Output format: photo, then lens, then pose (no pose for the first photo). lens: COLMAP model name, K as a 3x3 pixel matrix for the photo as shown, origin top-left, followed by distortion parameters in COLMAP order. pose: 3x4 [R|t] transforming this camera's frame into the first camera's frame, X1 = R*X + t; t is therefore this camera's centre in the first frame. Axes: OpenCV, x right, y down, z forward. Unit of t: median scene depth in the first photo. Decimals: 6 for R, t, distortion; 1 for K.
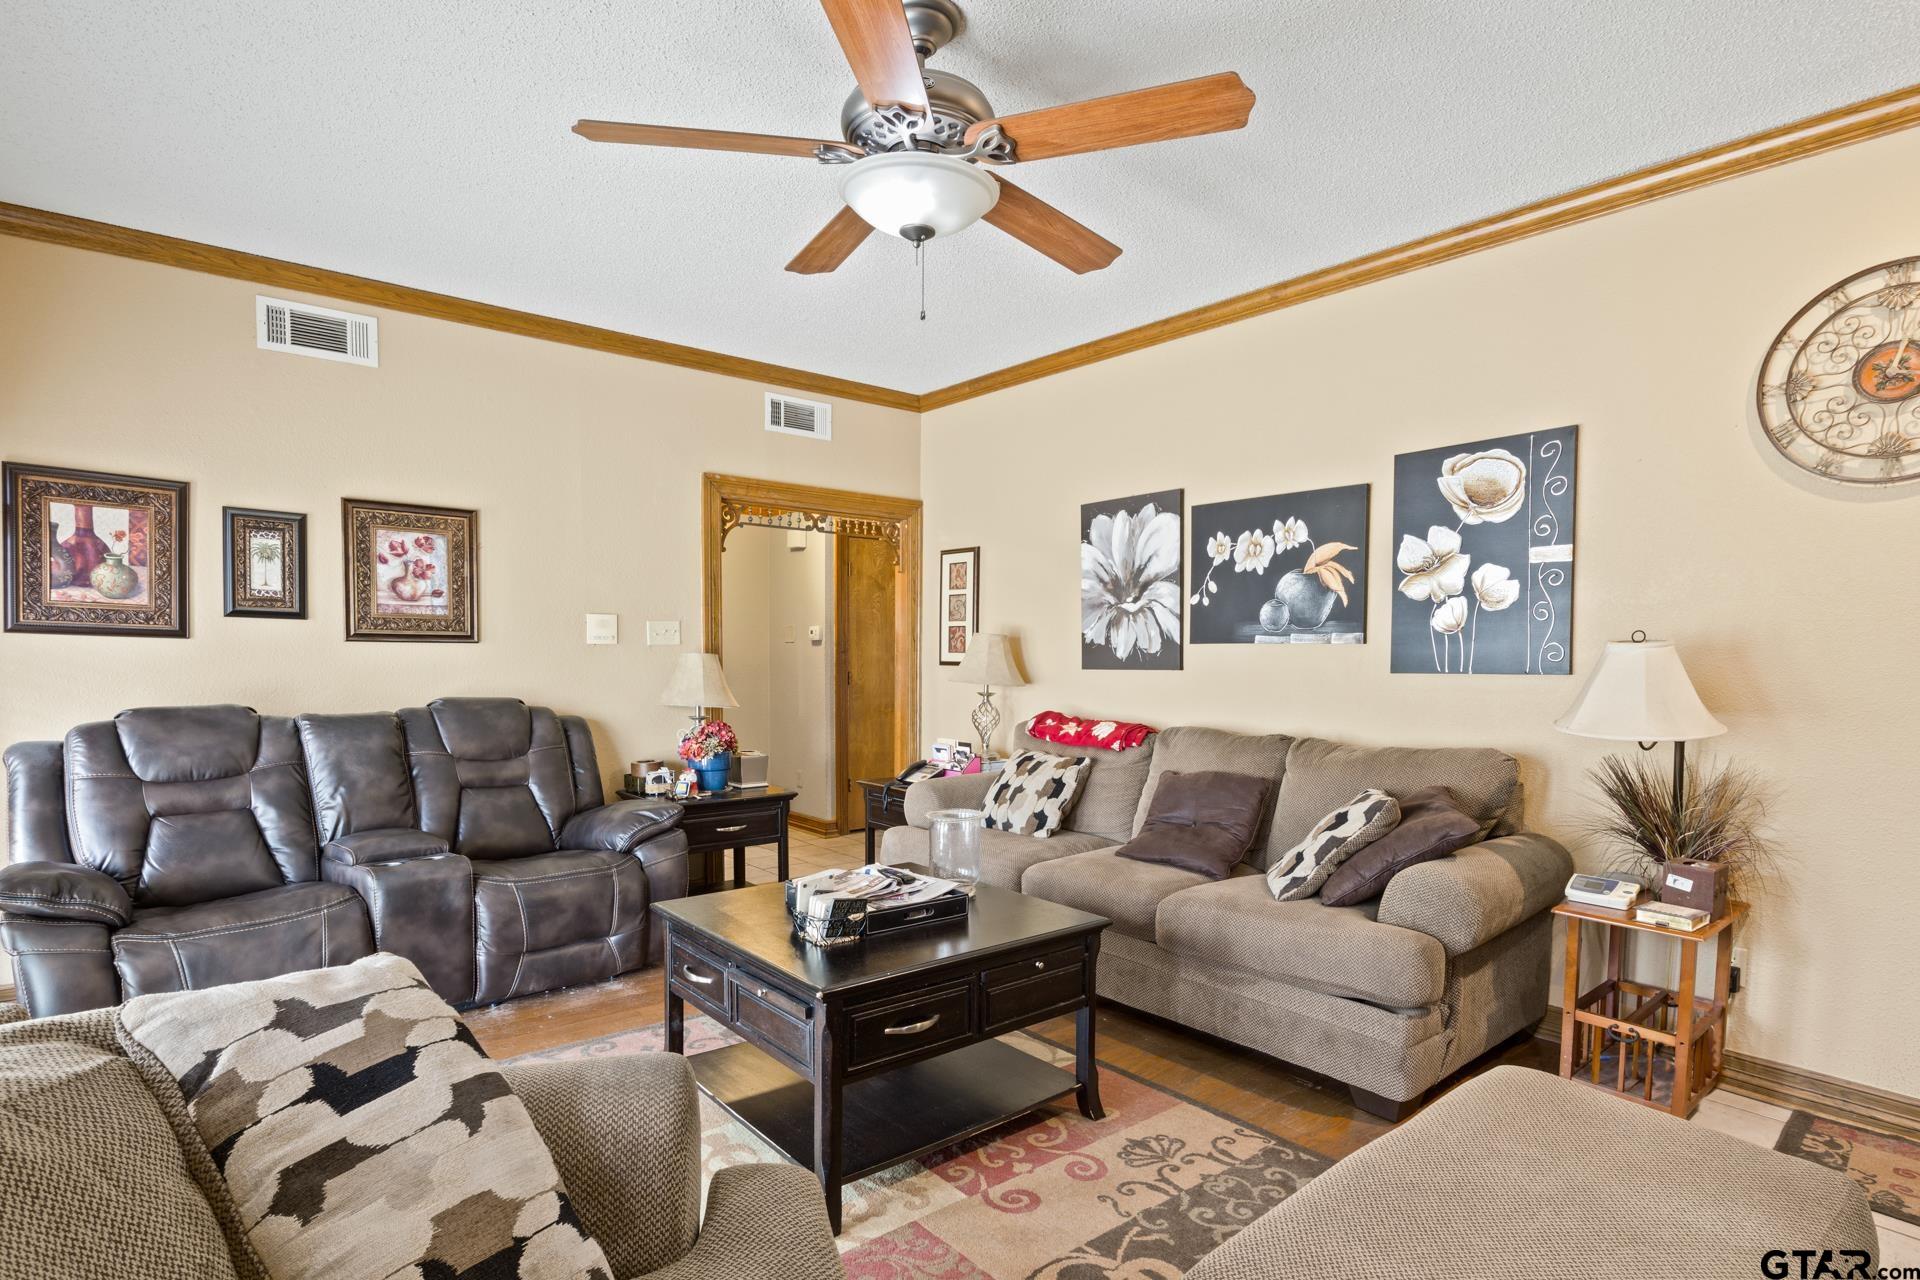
lens RADIAL K [[976.7, 0, 974.4], [0, 976.7, 692.9], [0, 0, 1]] dist [-0.011182, 0.000736]
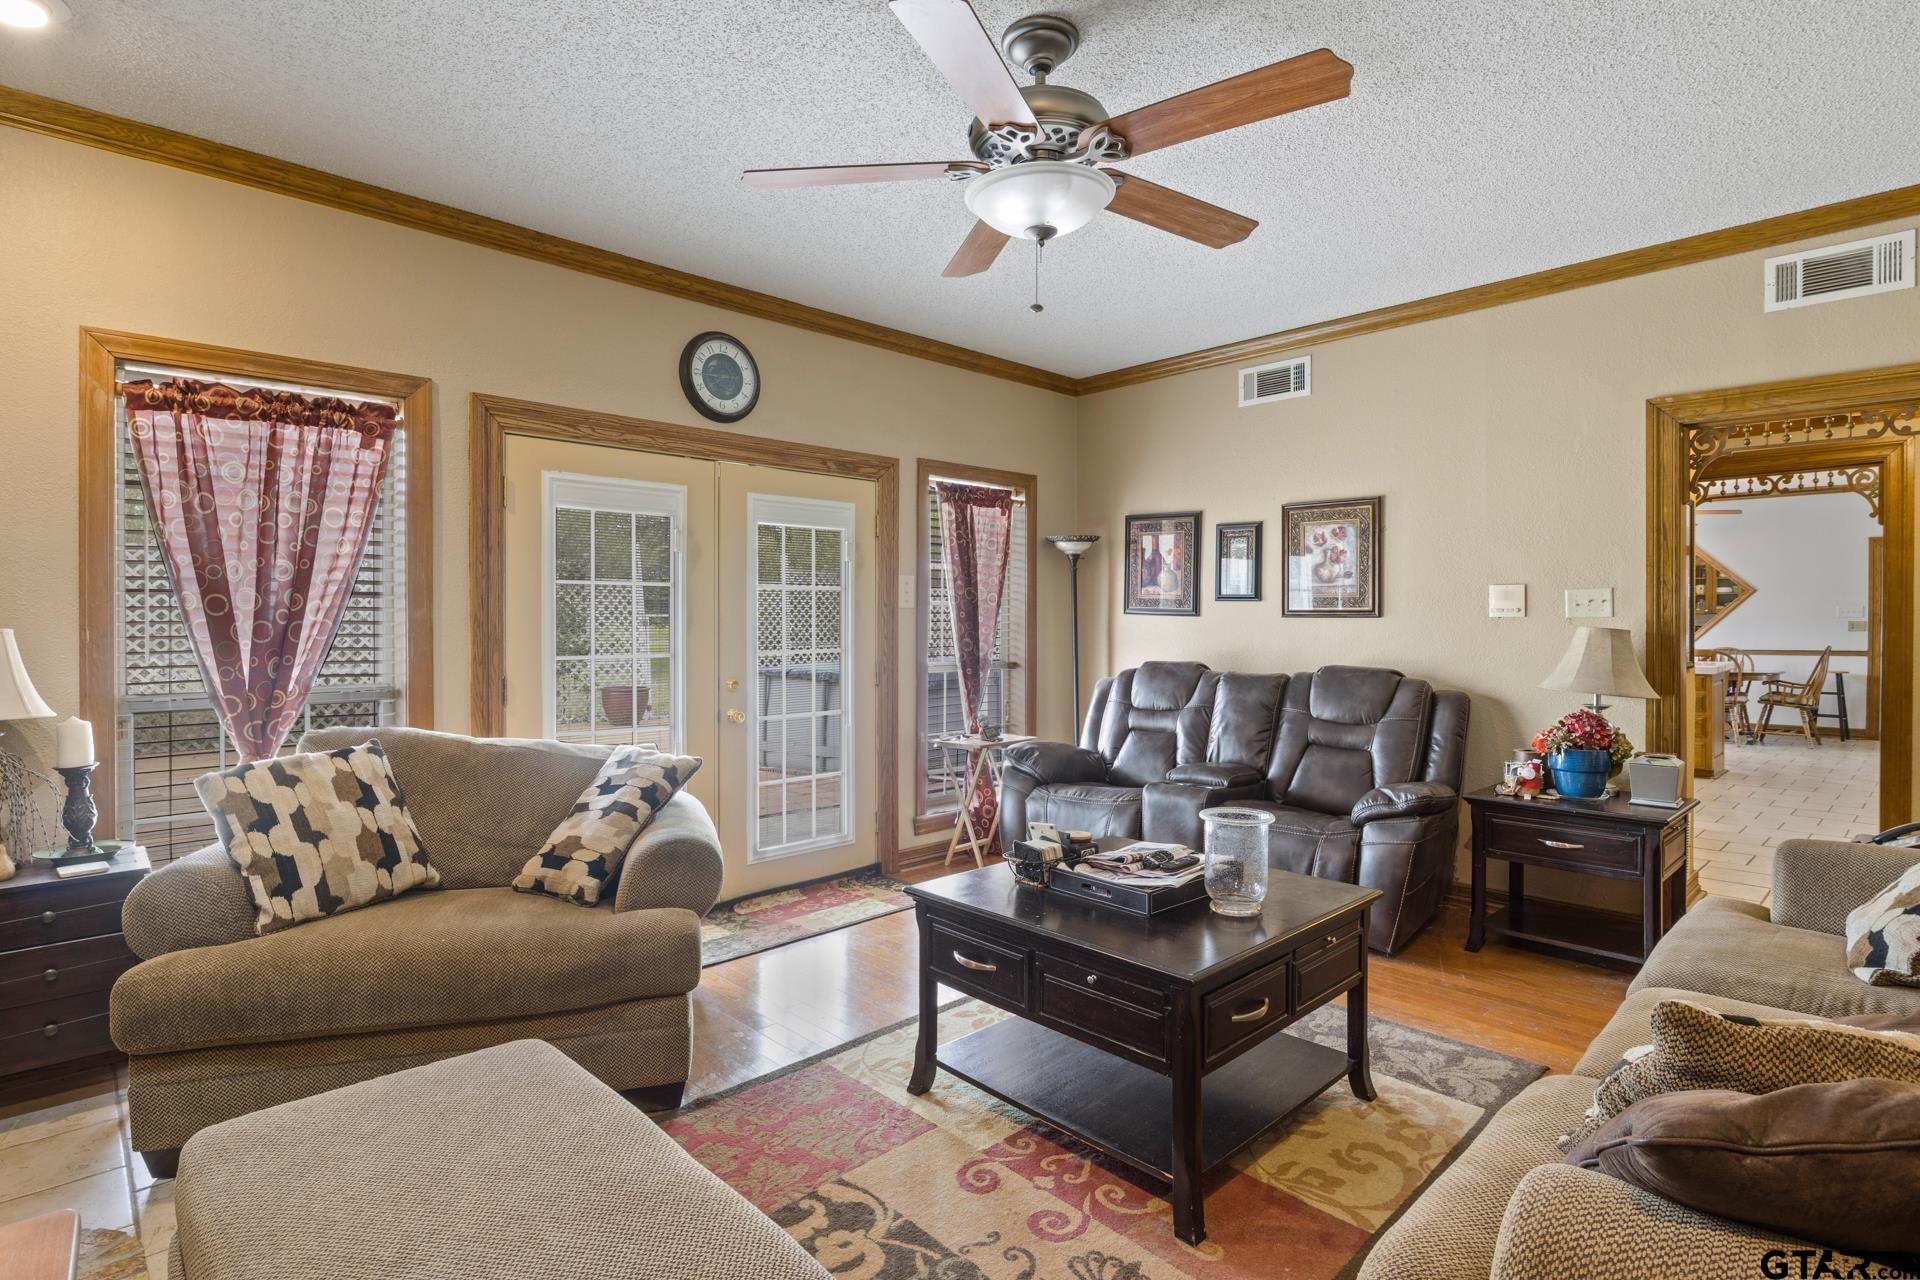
lens RADIAL K [[970.6, 0, 971.9], [0, 970.6, 615.2], [0, 0, 1]] dist [-0.003161, -0.001459]
pose [[0.063801, -0.012728, -0.997881, 0.641169], [-0.045216, 0.998855, -0.015631, -0.019492], [0.996938, 0.046118, 0.063152, 0.564766]]
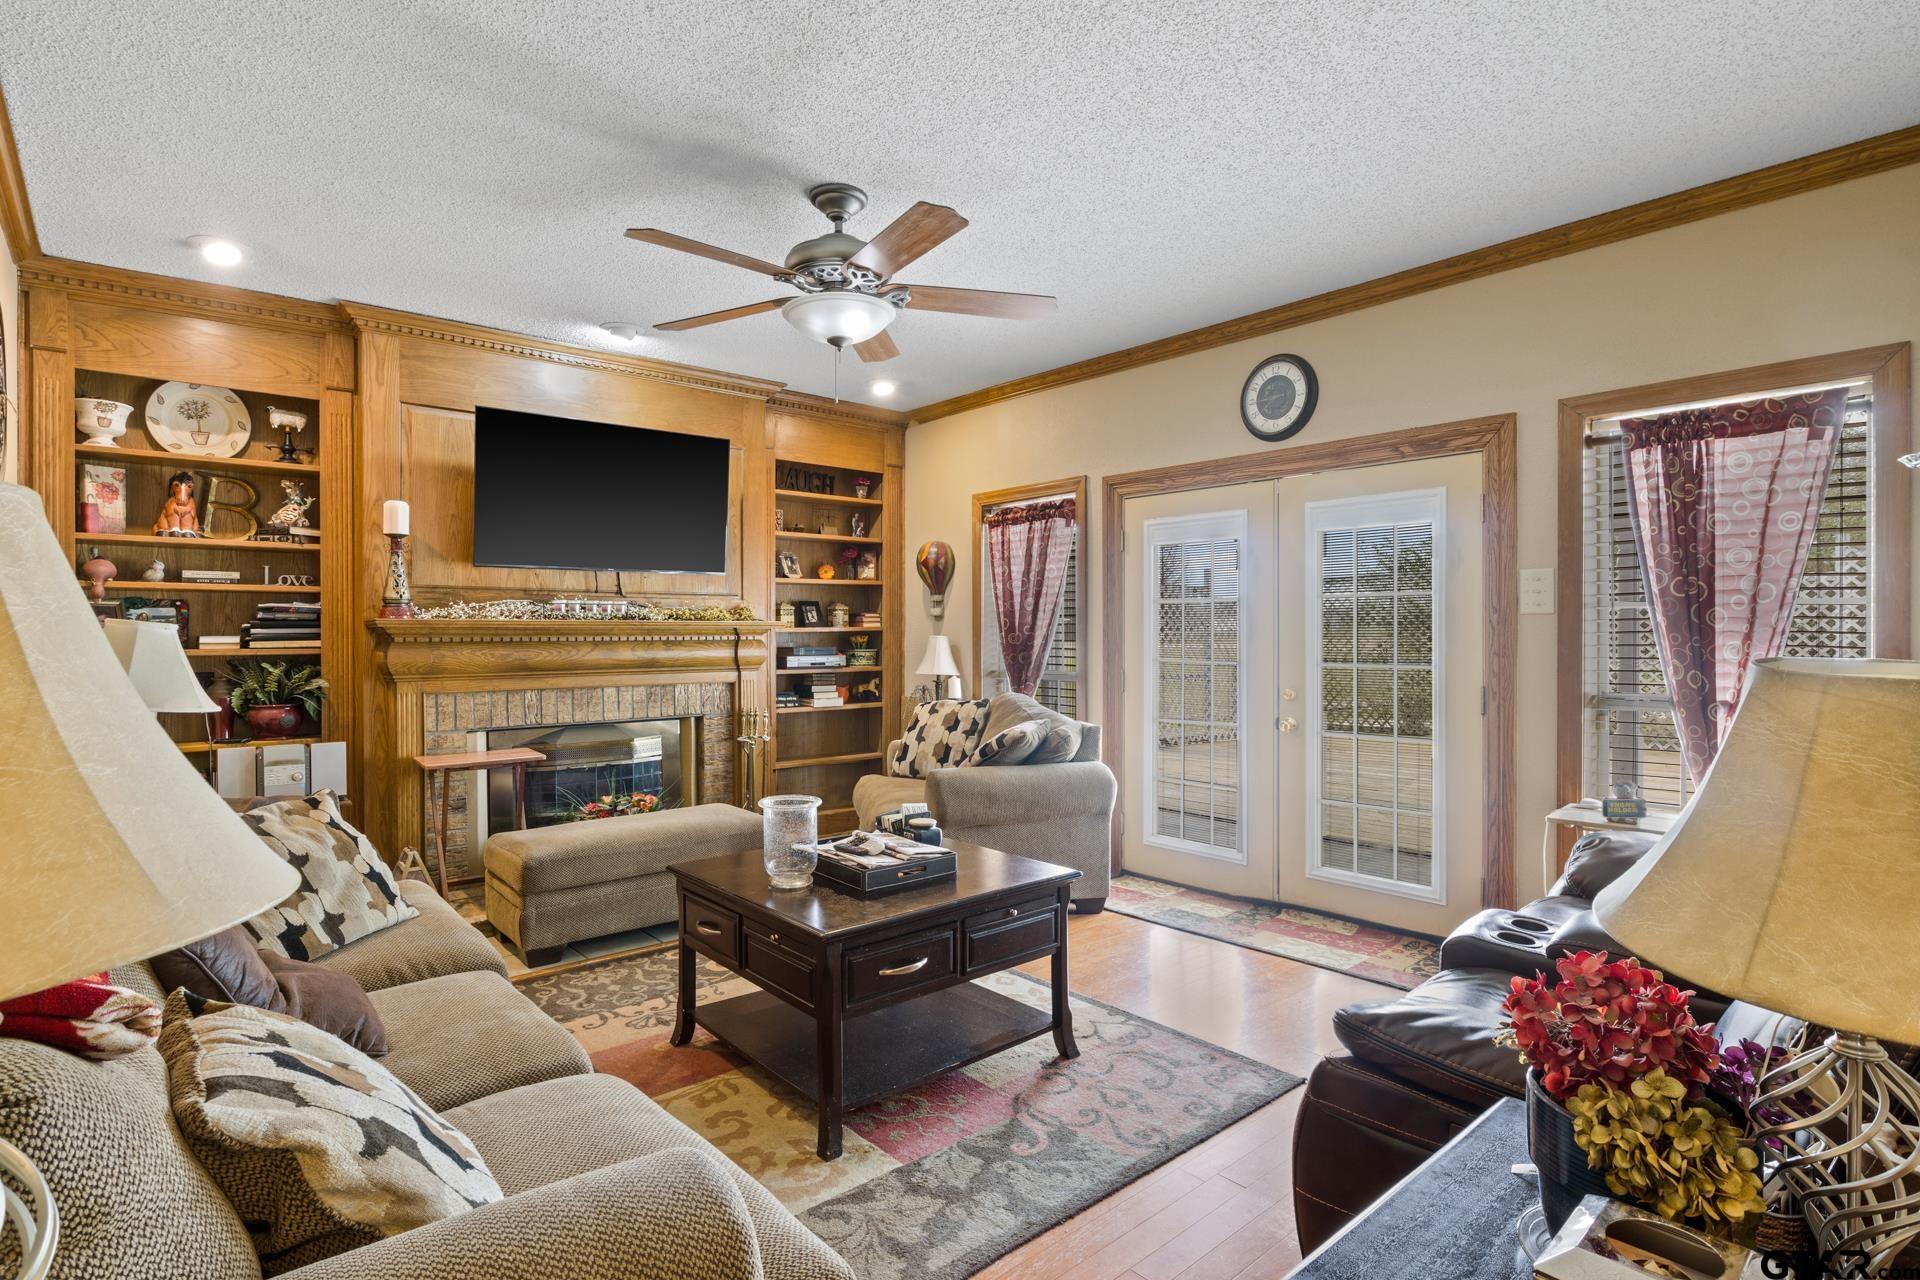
lens RADIAL K [[970.6, 0, 954.1], [0, 970.6, 631.2], [0, 0, 1]] dist [-0.003161, -0.001459]
pose [[-0.999936, -0.003565, 0.010759, -0.162236], [-0.003049, 0.998862, 0.047593, -0.075908], [-0.010916, 0.047557, -0.998809, 1.570500]]
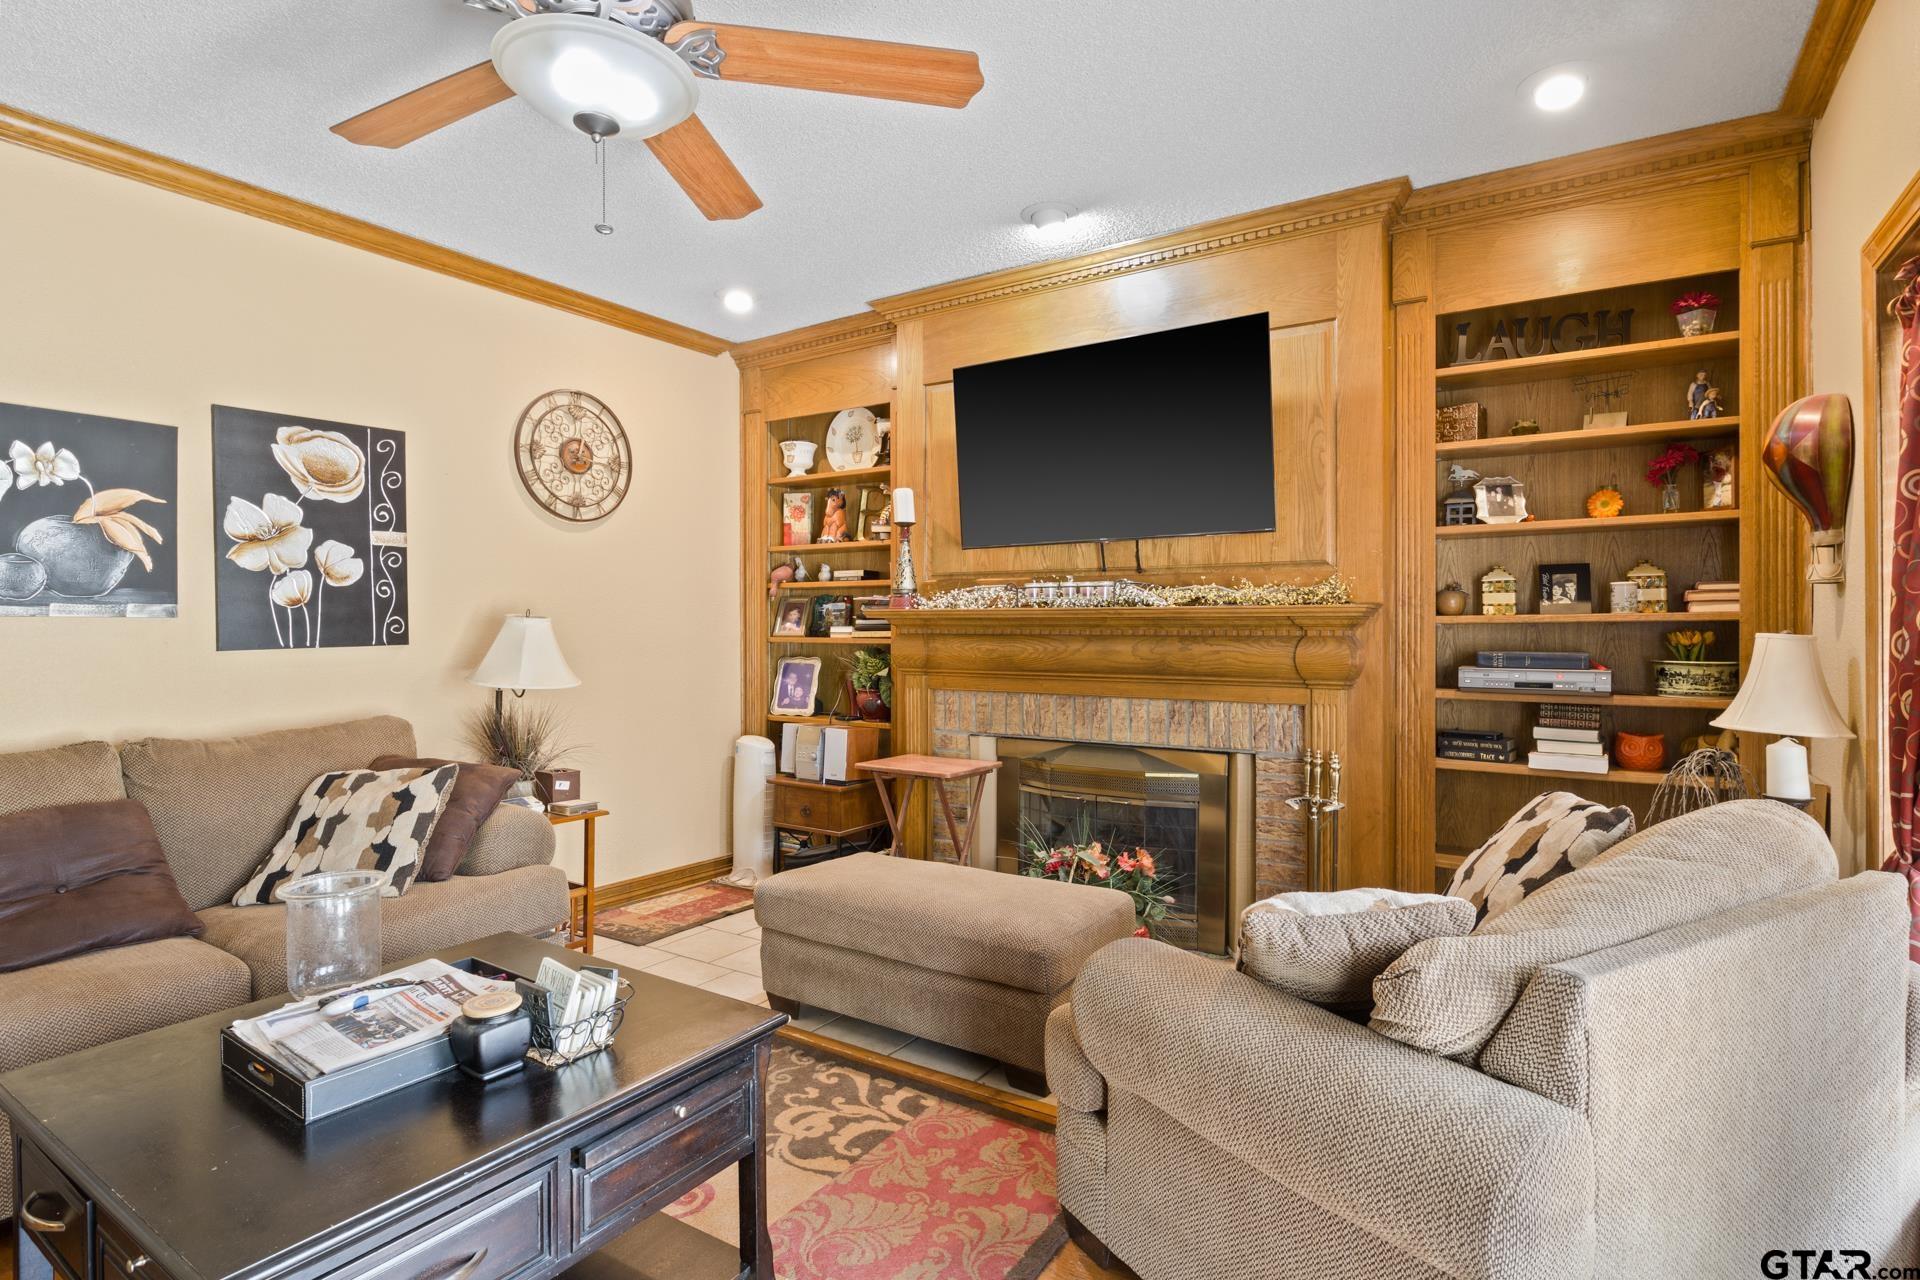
lens RADIAL K [[970.6, 0, 952.2], [0, 970.6, 630.7], [0, 0, 1]] dist [-0.003161, -0.001459]
pose [[-0.265112, -0.009846, 0.964167, -0.611646], [0.044617, 0.998751, 0.022468, -0.029280], [-0.963185, 0.048975, -0.264341, 0.611040]]
